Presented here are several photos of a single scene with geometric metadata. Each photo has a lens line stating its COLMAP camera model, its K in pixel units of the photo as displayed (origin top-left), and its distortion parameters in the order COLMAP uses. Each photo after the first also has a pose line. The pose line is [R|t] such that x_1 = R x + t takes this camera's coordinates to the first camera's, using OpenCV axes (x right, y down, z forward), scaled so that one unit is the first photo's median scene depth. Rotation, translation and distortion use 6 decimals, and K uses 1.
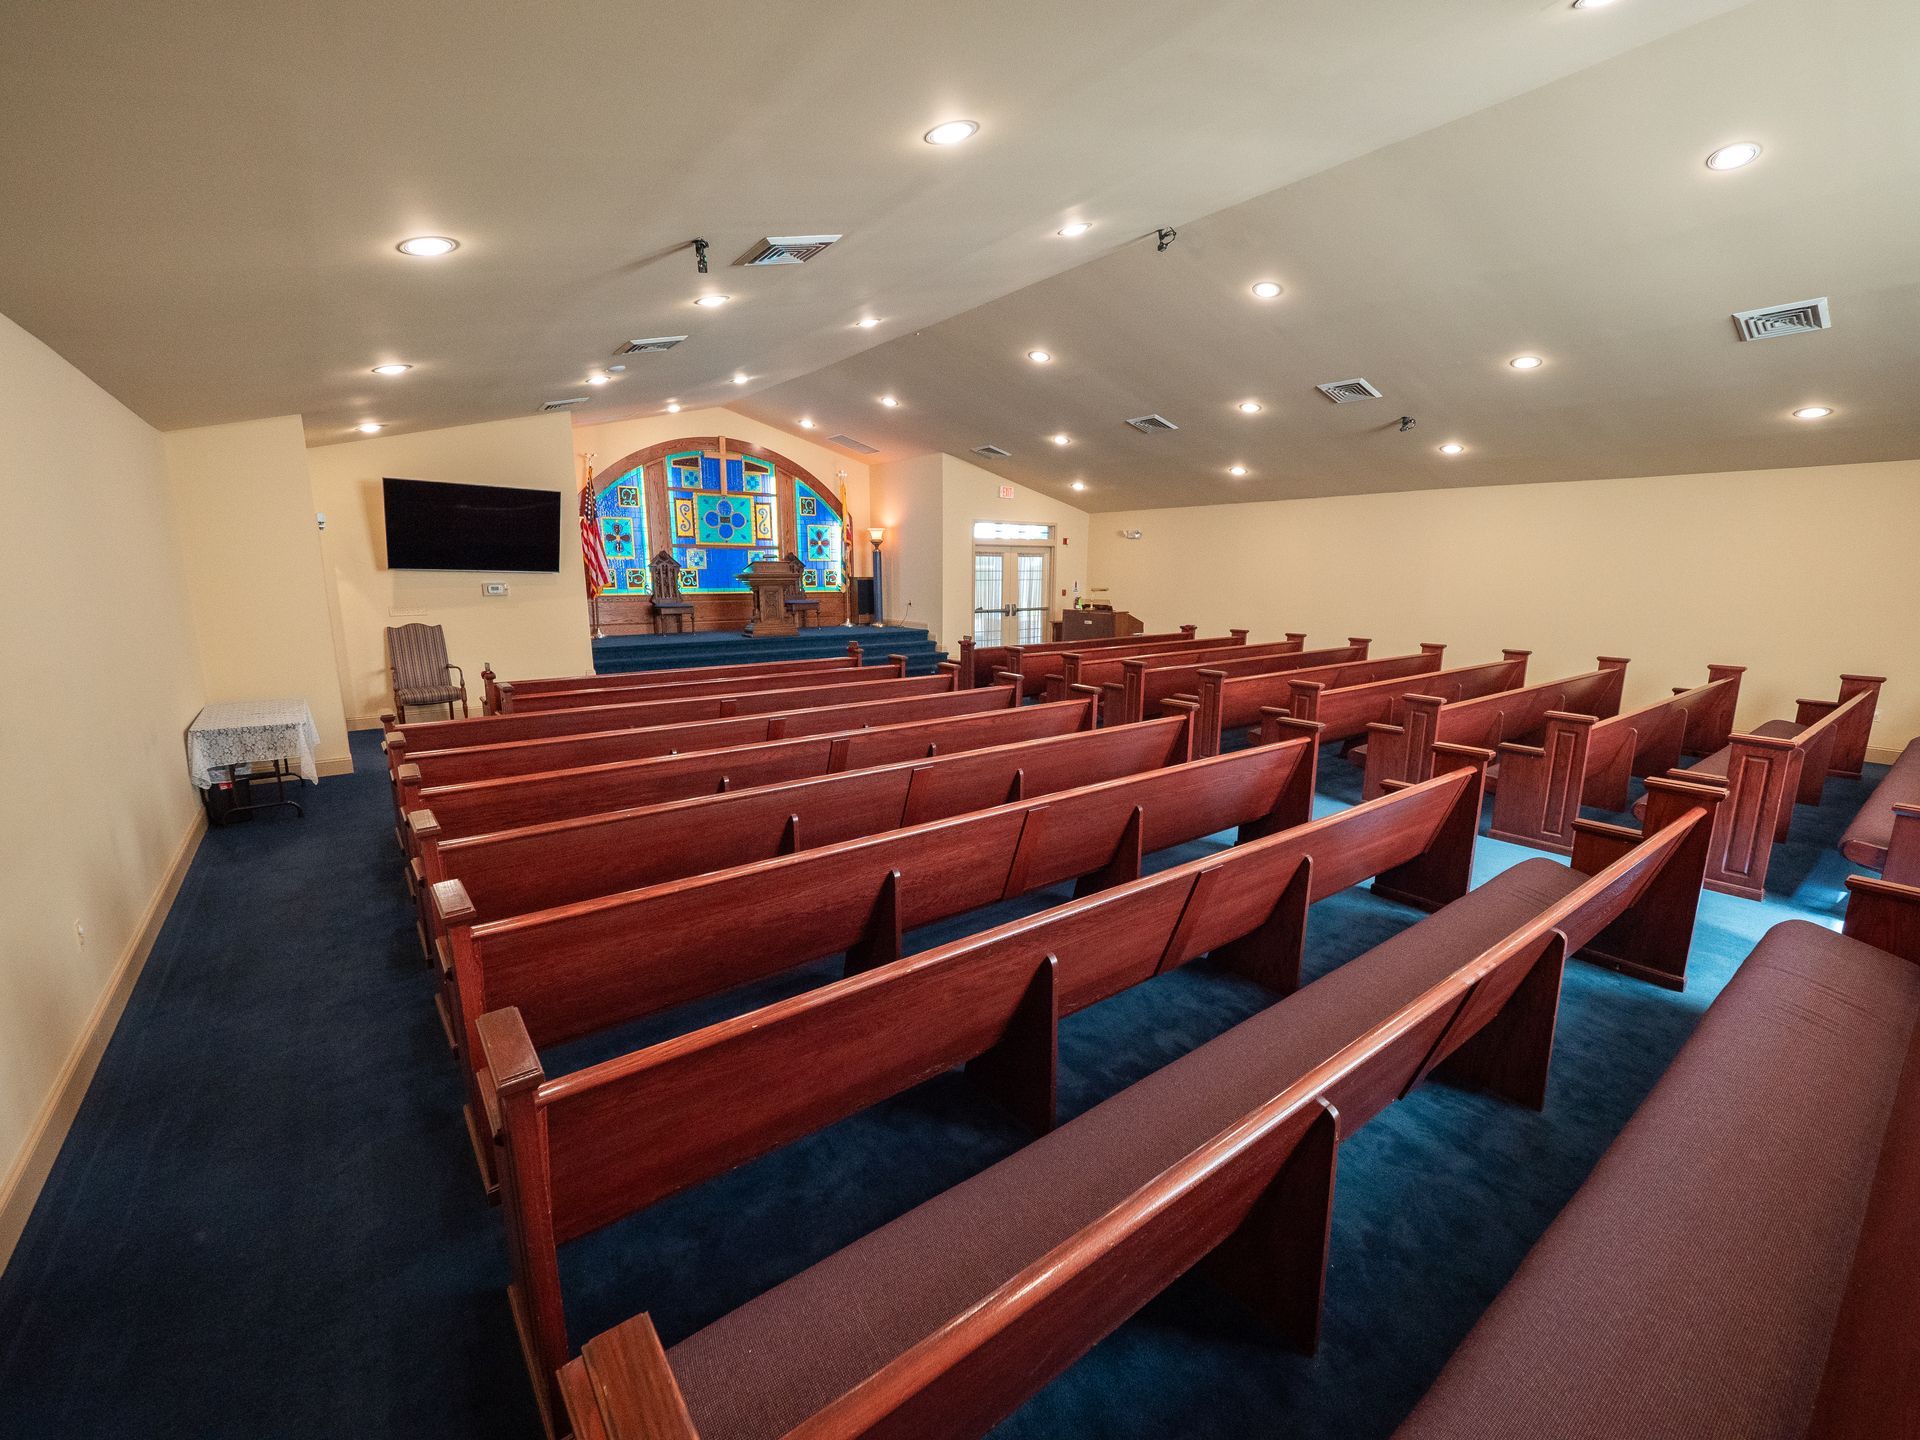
lens RADIAL K [[791.3, 0, 960.0], [0, 791.3, 720.0], [0, 0, 1]] dist [-0.001042, -0.000465]
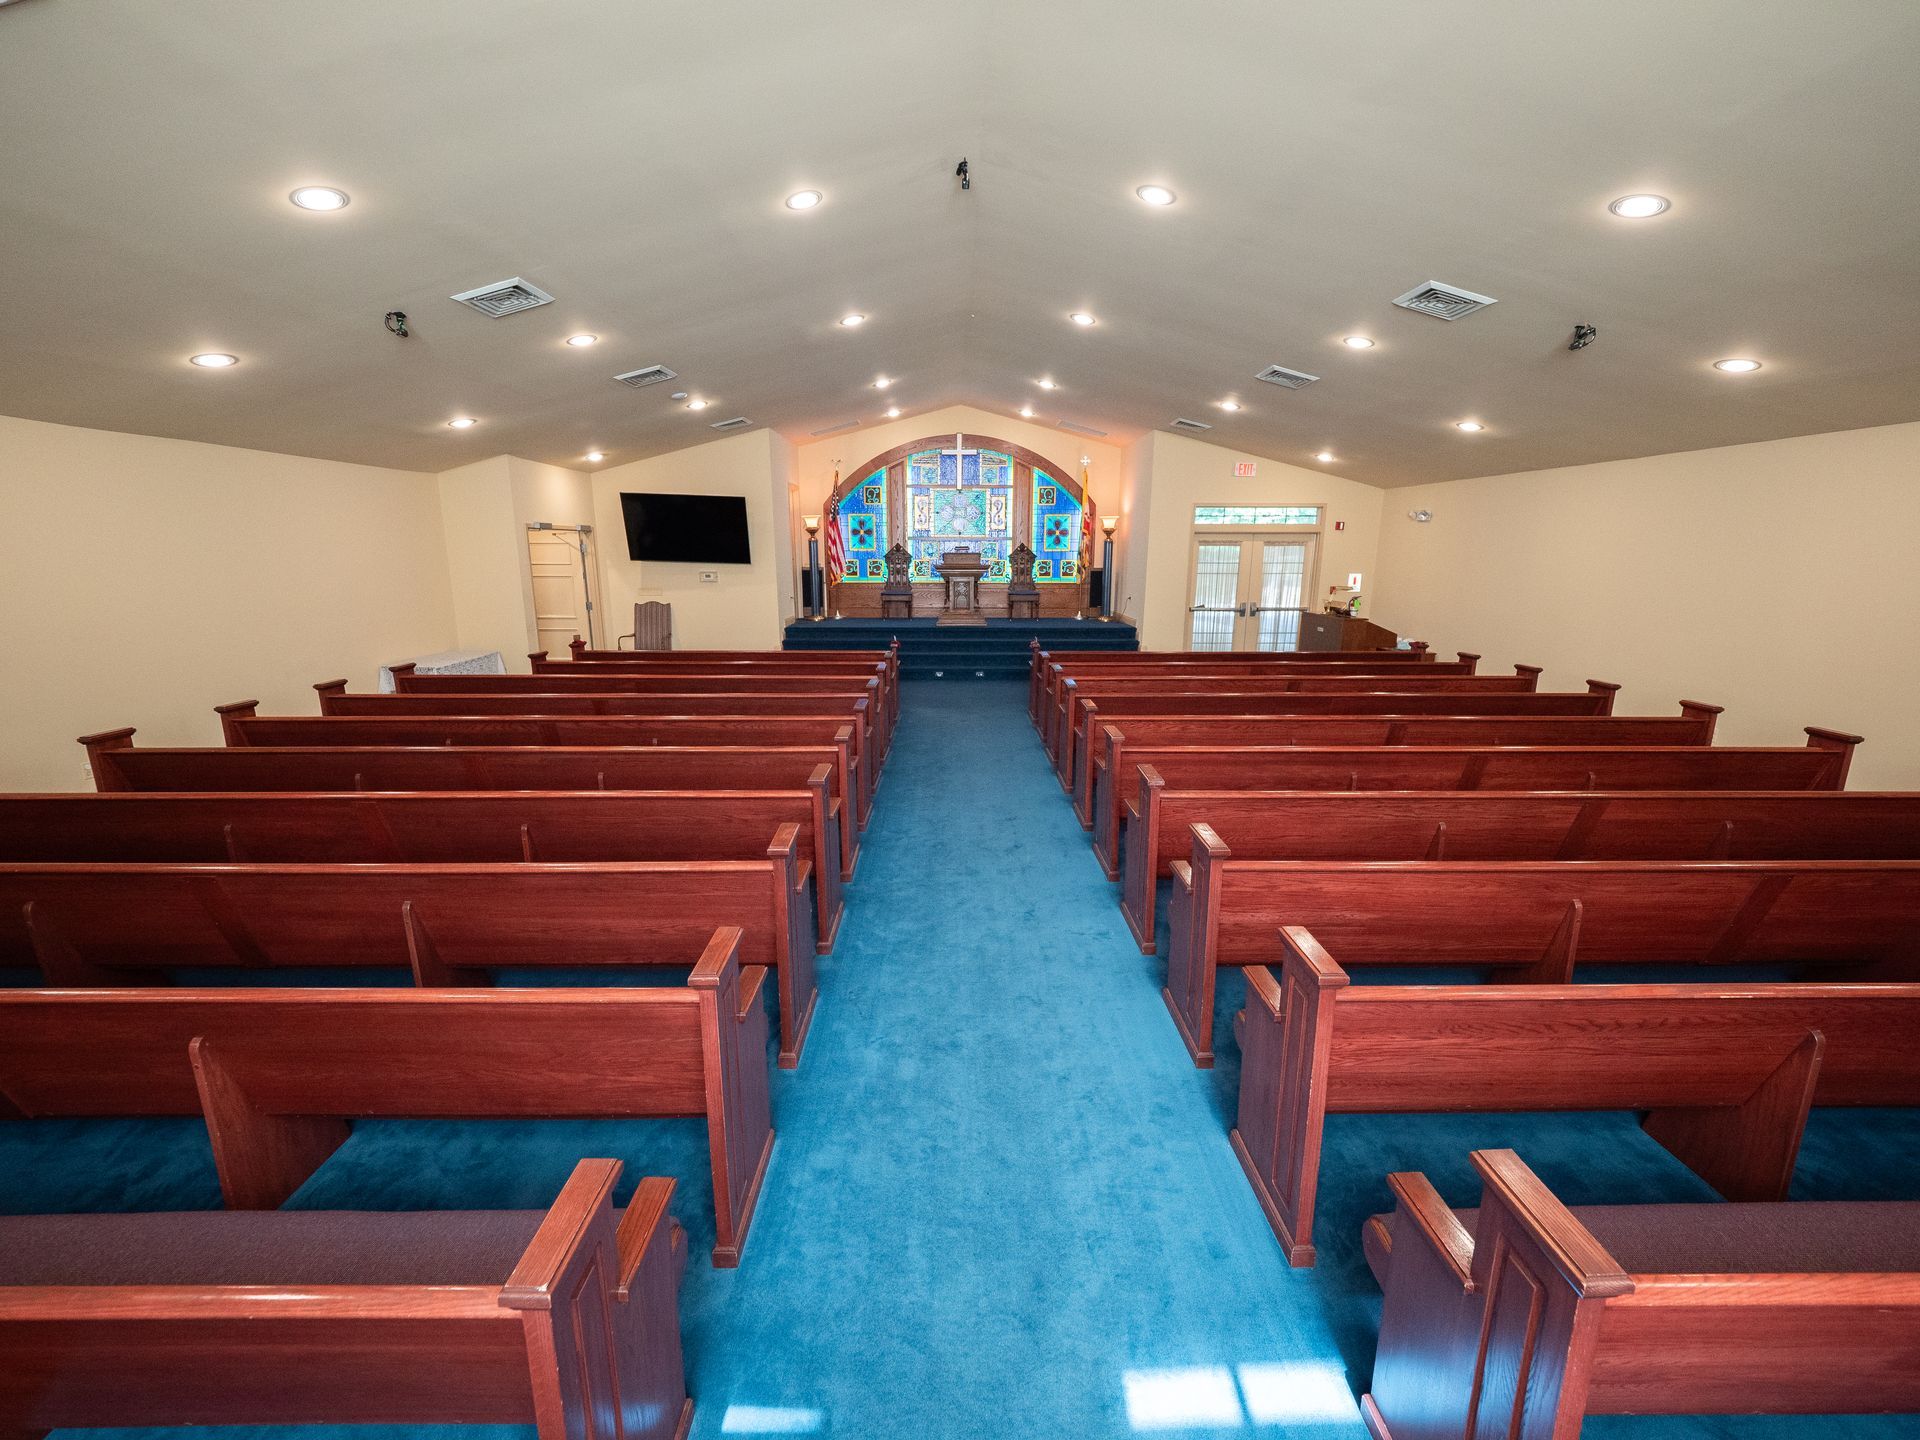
lens RADIAL K [[791.3, 0, 960.0], [0, 791.3, 720.0], [0, 0, 1]] dist [-0.001042, -0.000465]
pose [[0.808560, 0.122503, -0.575520, 0.331965], [-0.109512, 0.992329, 0.057368, -0.038267], [0.578133, 0.016641, 0.815773, 0.140951]]
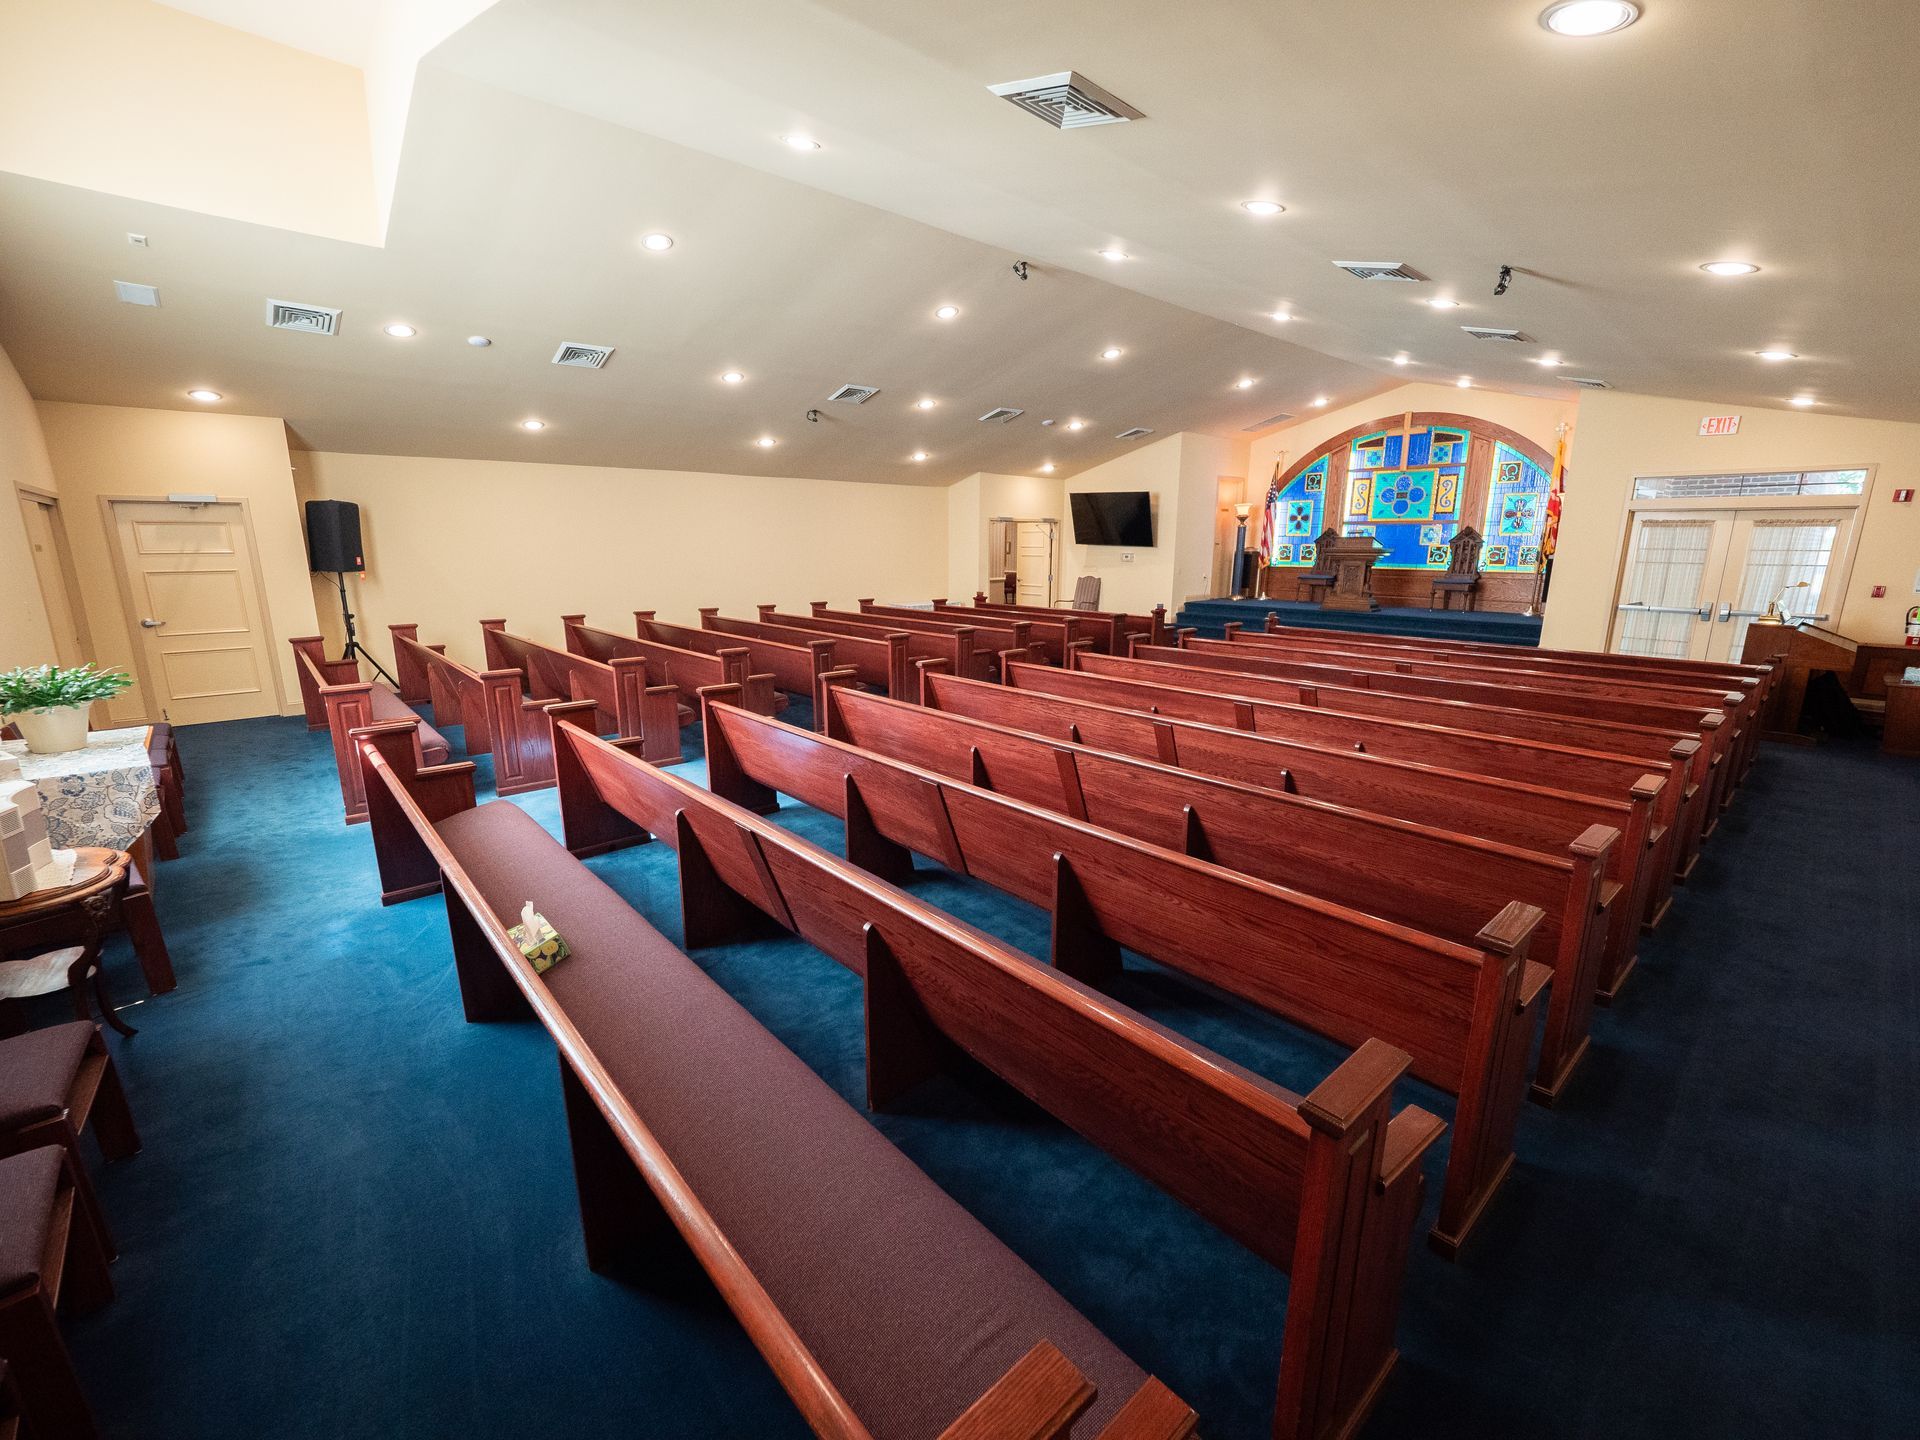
lens RADIAL K [[791.3, 0, 960.0], [0, 791.3, 720.0], [0, 0, 1]] dist [-0.001042, -0.000465]
pose [[0.079809, 0.222946, -0.971558, 0.678598], [-0.184461, 0.961137, 0.205402, -0.078635], [0.979594, 0.162822, 0.117832, 0.364381]]
